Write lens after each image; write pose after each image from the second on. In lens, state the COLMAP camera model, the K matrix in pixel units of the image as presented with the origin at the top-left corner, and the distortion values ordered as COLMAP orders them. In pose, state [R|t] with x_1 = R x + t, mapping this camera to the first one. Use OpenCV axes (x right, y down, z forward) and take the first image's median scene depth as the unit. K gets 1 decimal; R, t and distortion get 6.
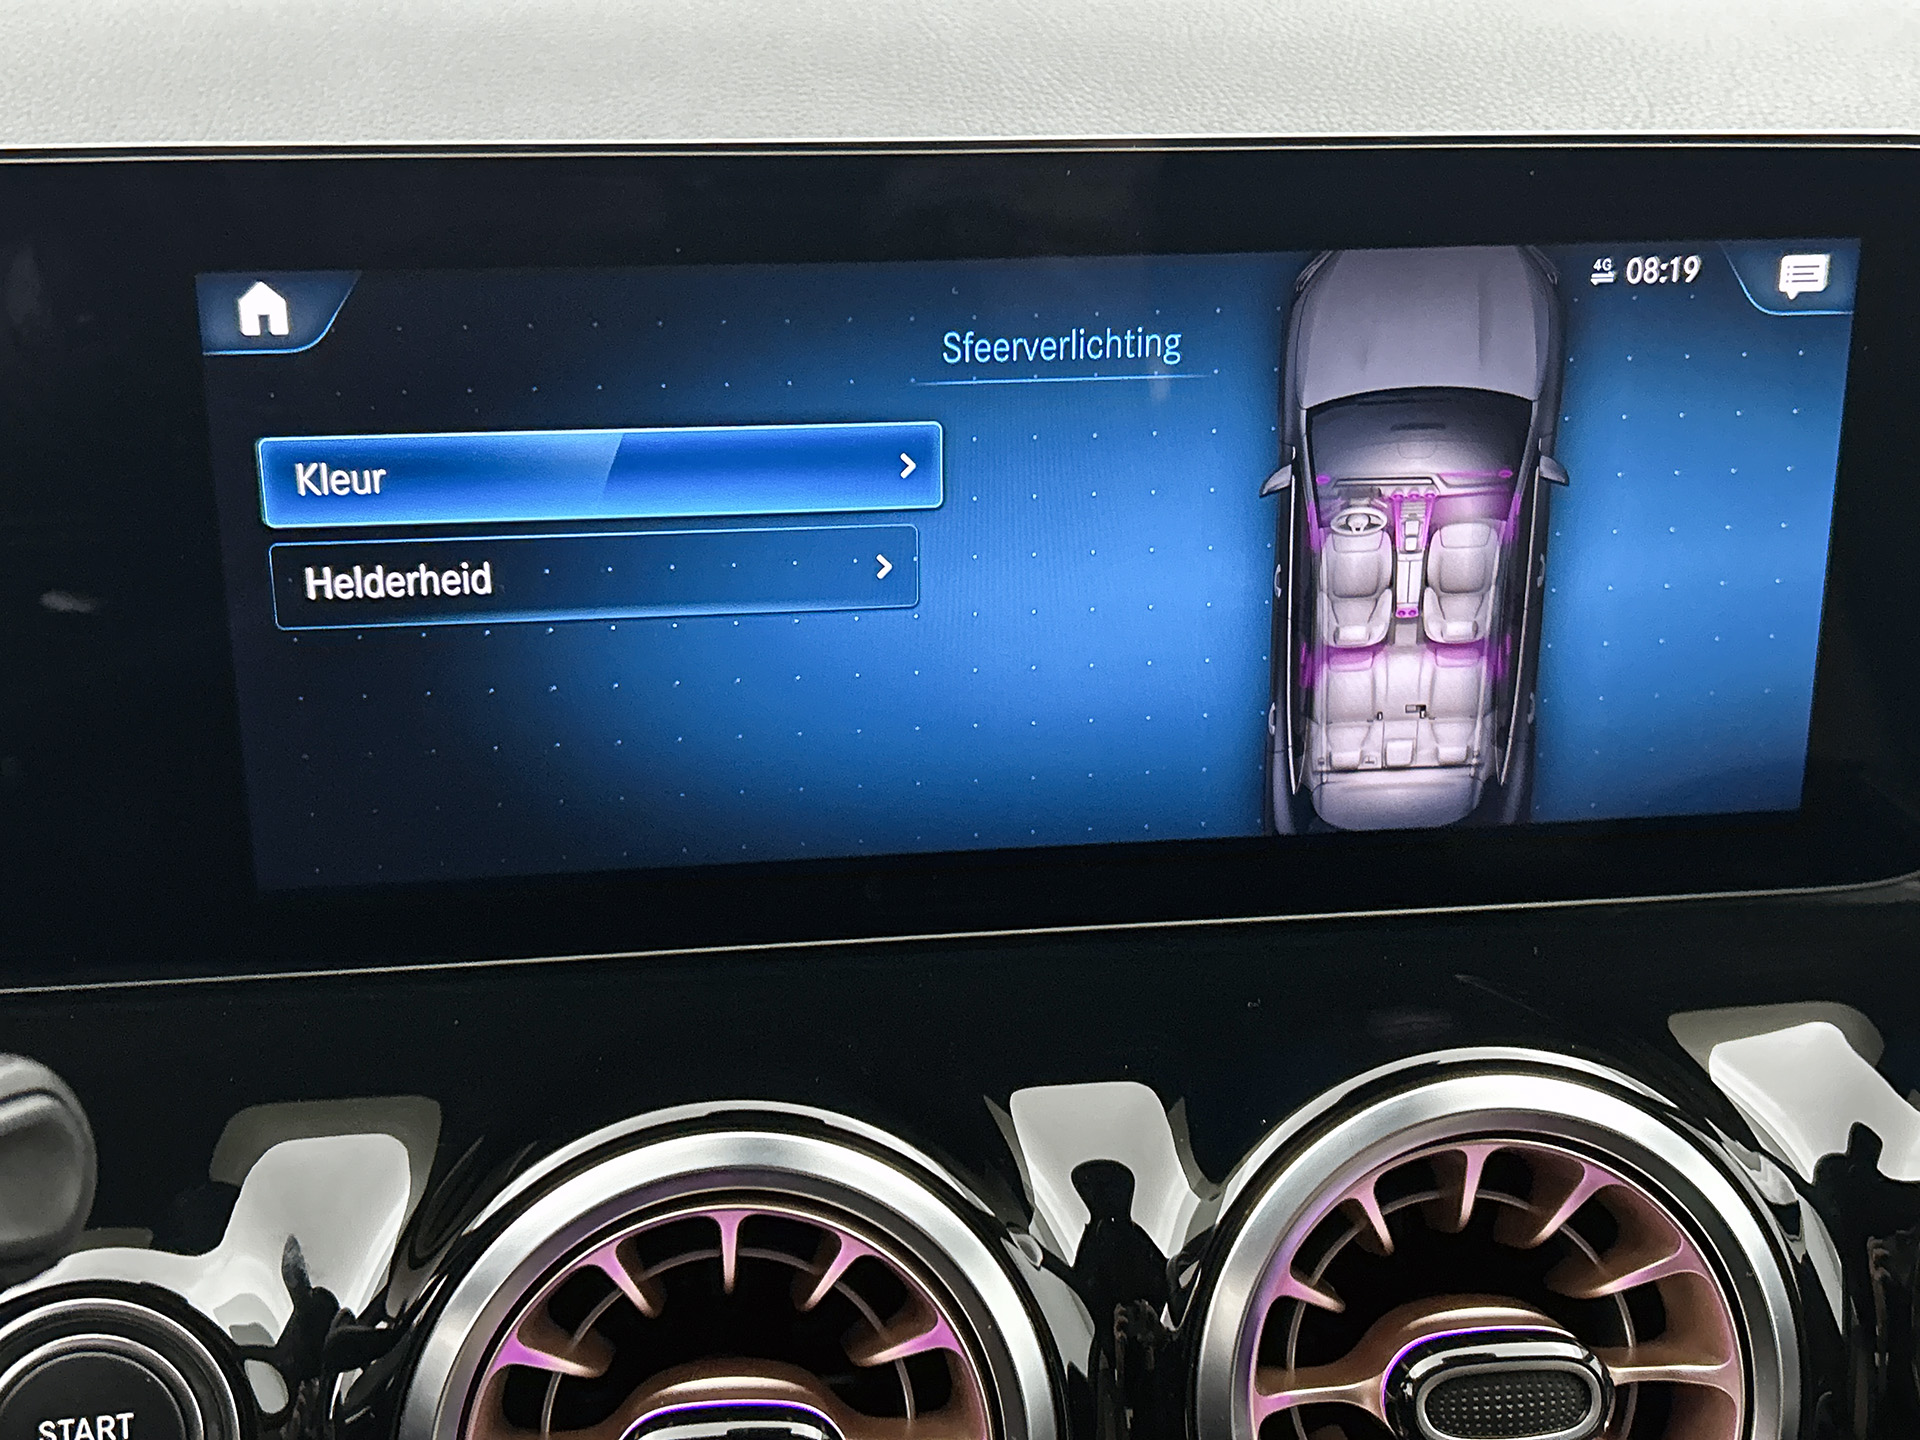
lens RADIAL K [[2250.3, 0, 941.4], [0, 2250.3, 710.3], [0, 0, 1]] dist [0.085671, -0.238402]
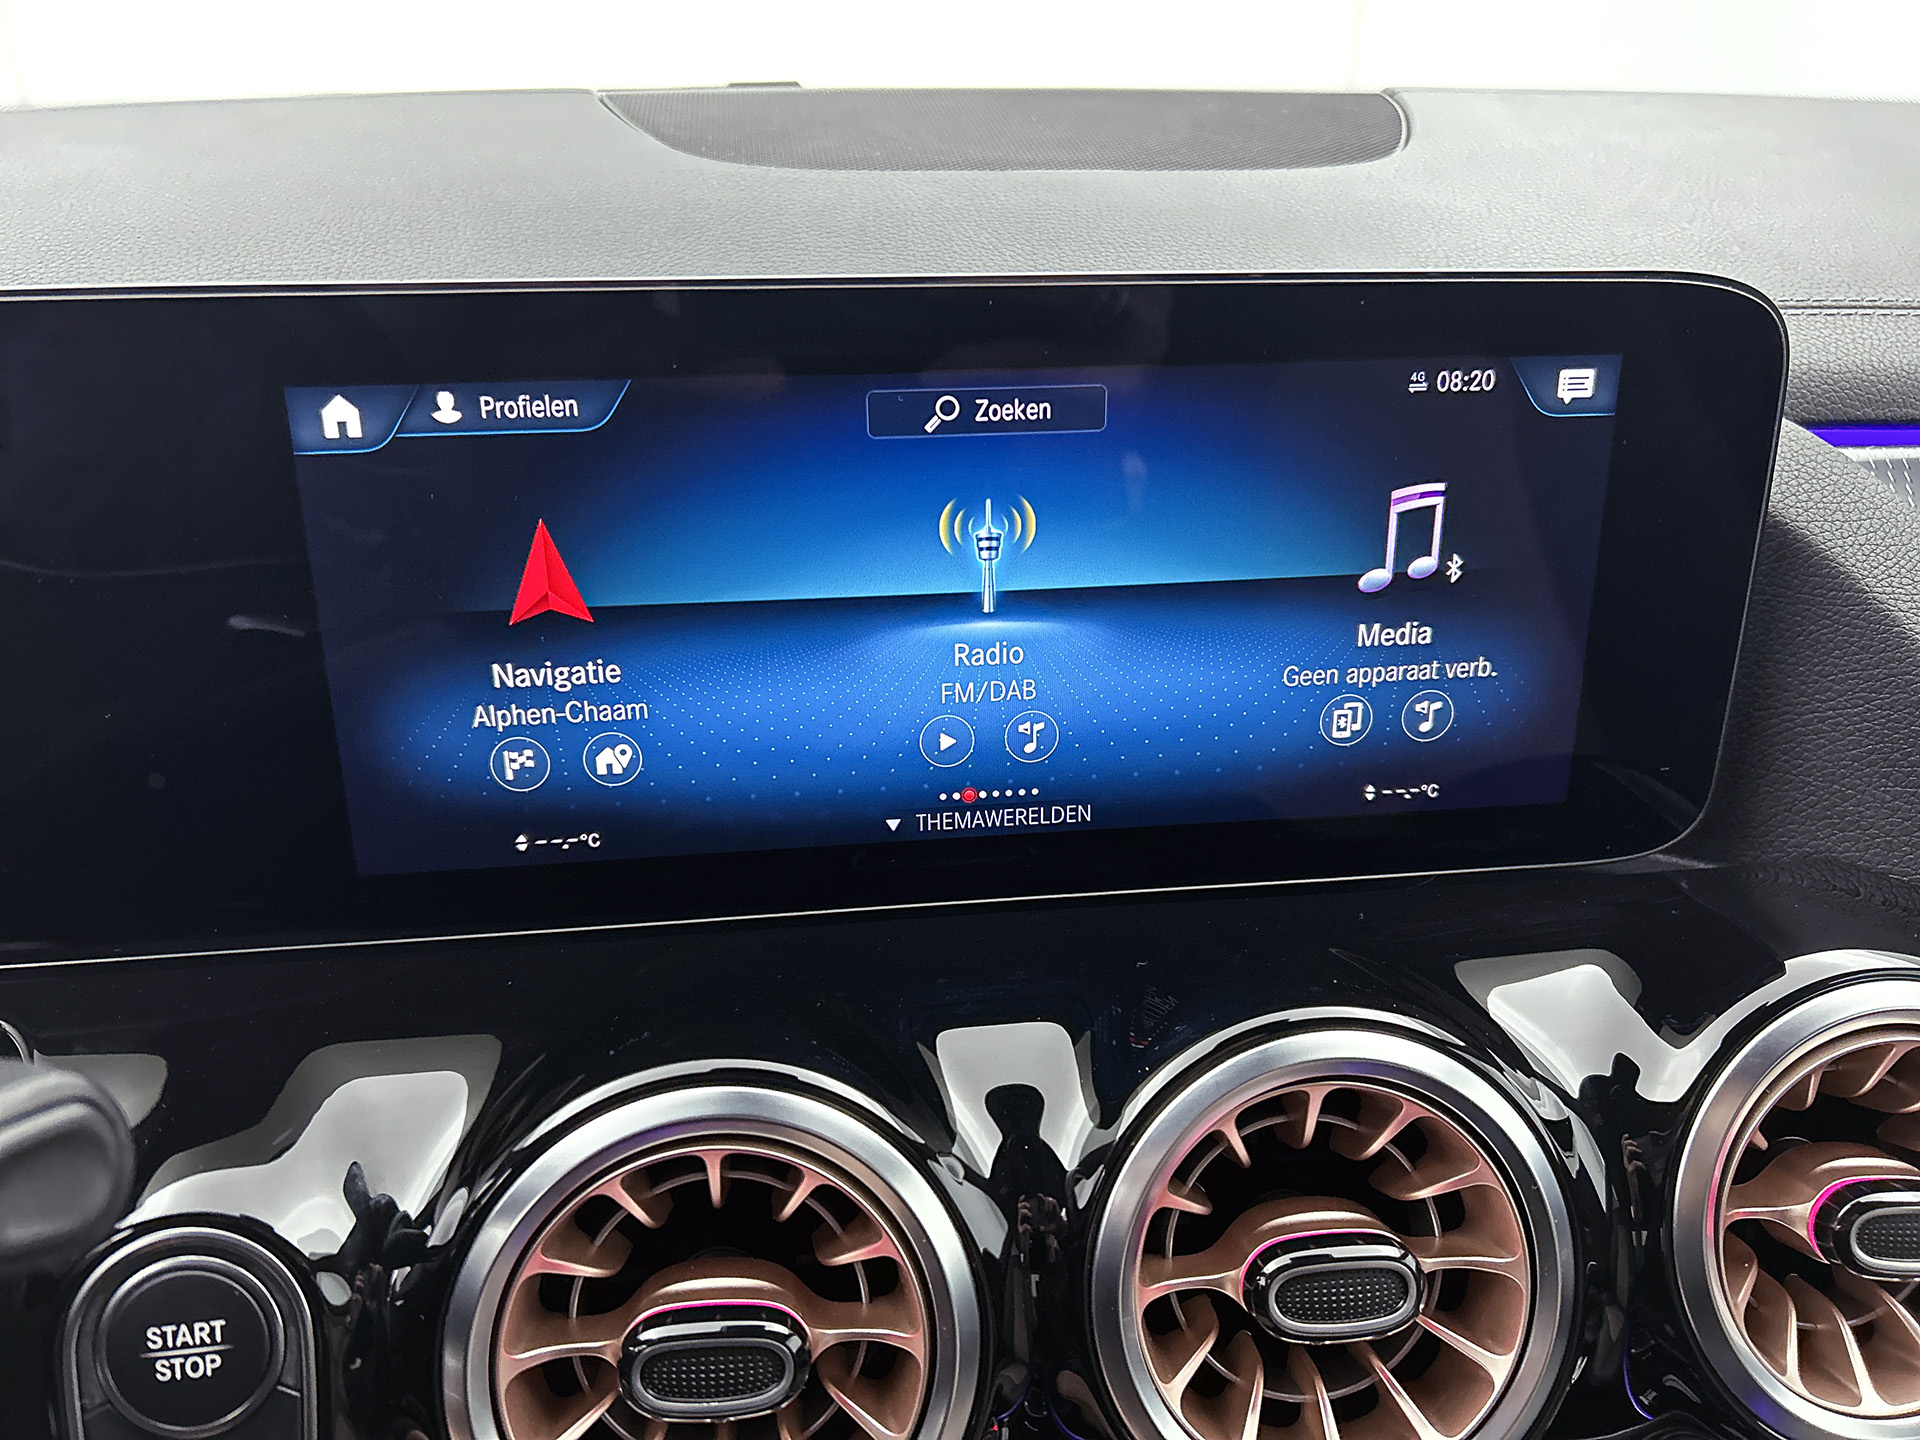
lens RADIAL K [[1461.3, 0, 960.0], [0, 1461.3, 720.0], [0, 0, 1]] dist [0.002471, -0.009462]
pose [[0.999988, -0.004543, -0.001853, 0.040492], [0.004595, 0.999577, 0.028703, -0.032474], [0.001722, -0.028711, 0.999586, 0.194100]]
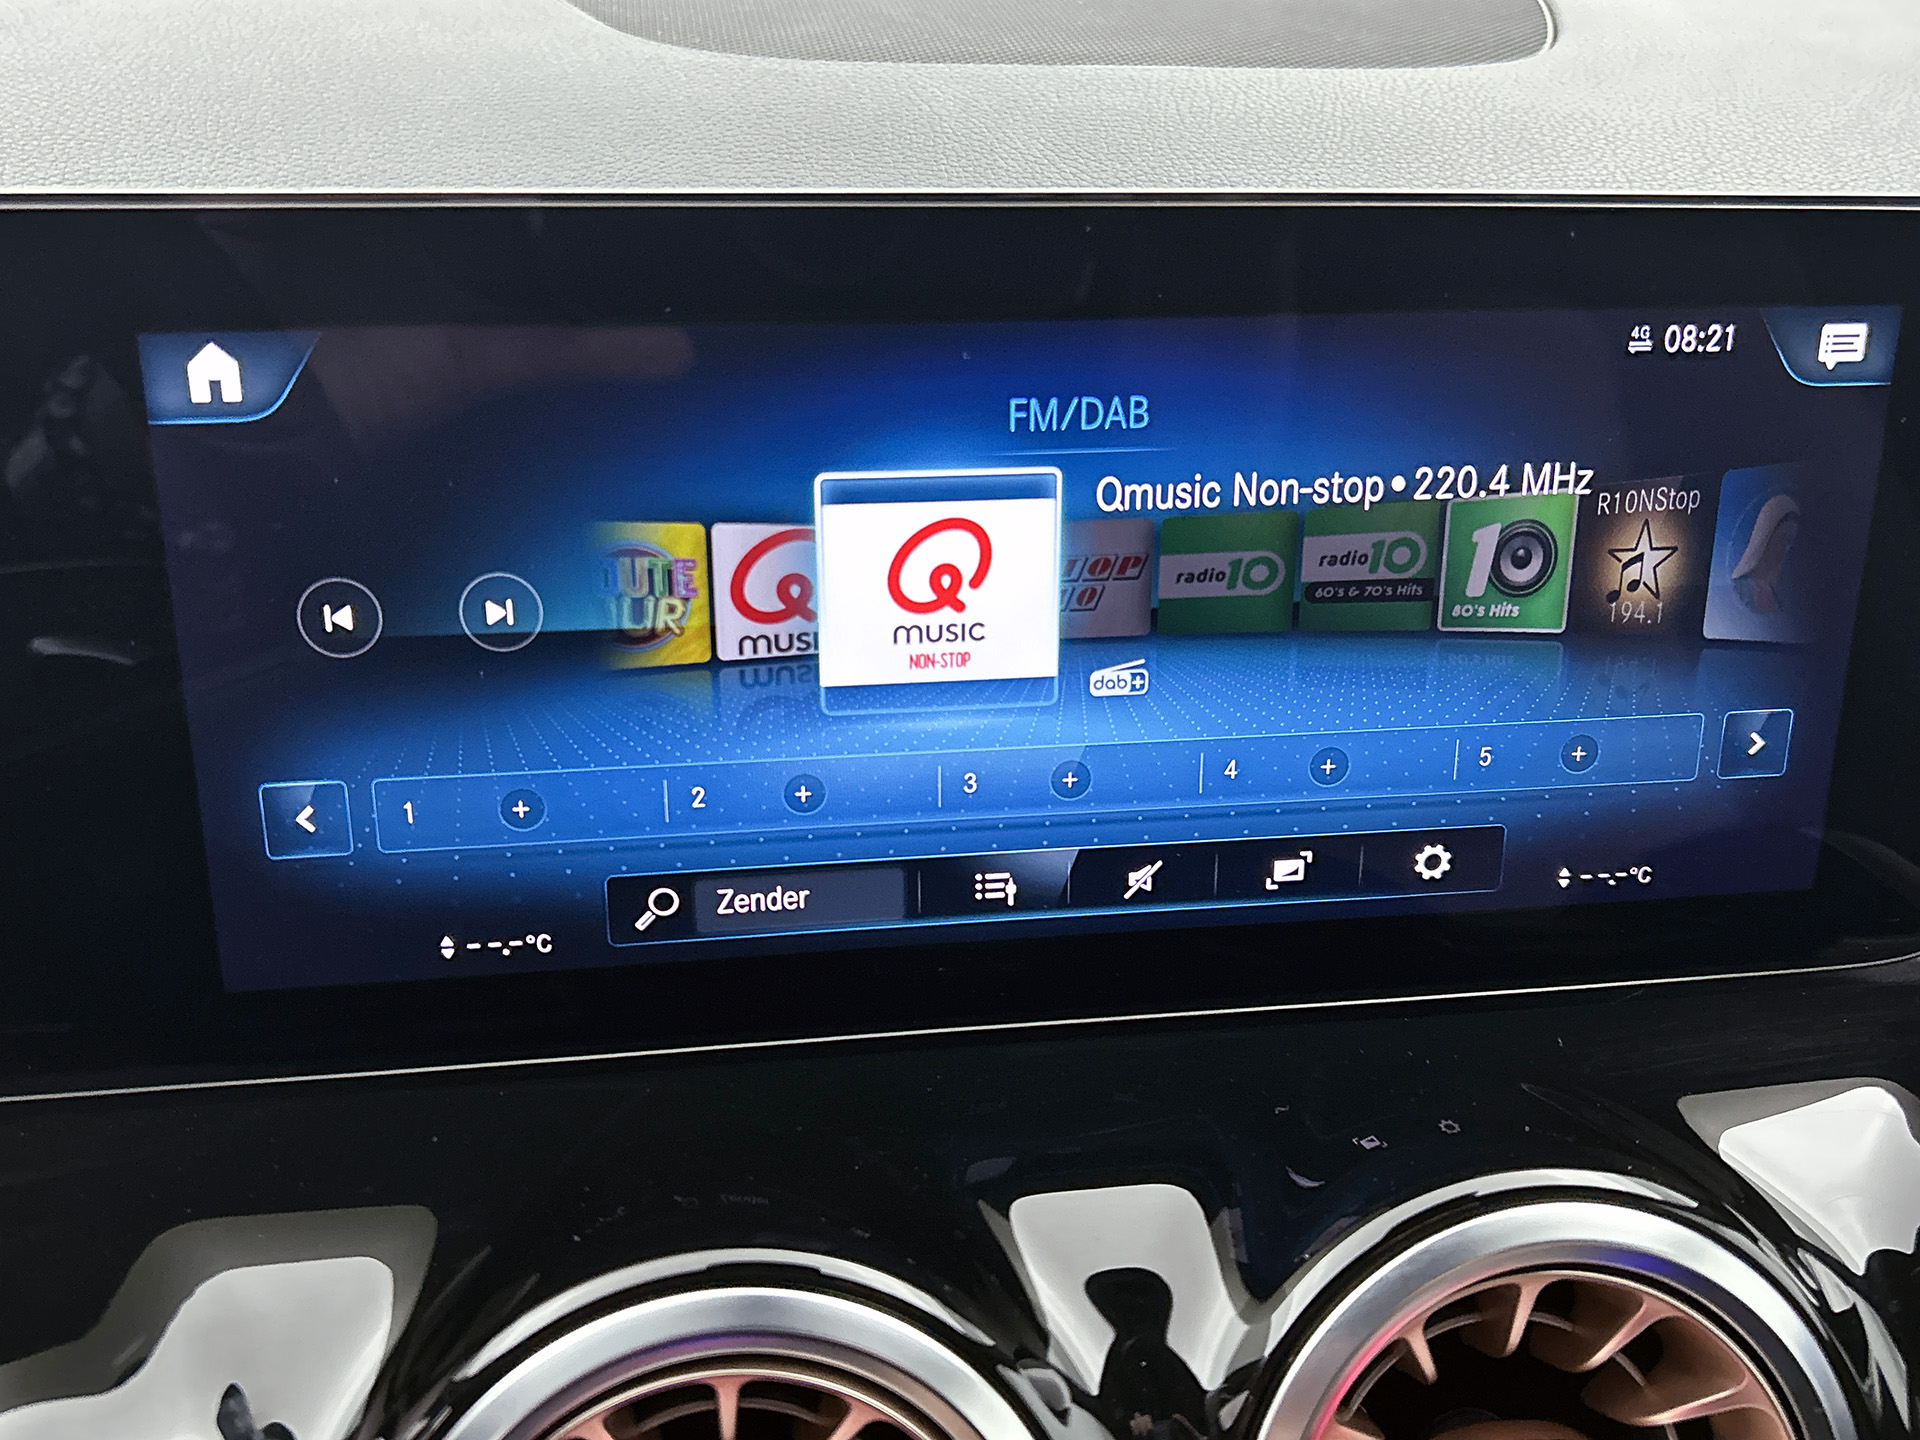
lens RADIAL K [[1796.7, 0, 941.4], [0, 1796.7, 734.5], [0, 0, 1]] dist [-0.002123, 0.005486]
pose [[0.999650, -0.002536, 0.026333, -0.024857], [0.002131, 0.999879, 0.015398, -0.041675], [-0.026369, -0.015337, 0.999535, 0.262289]]
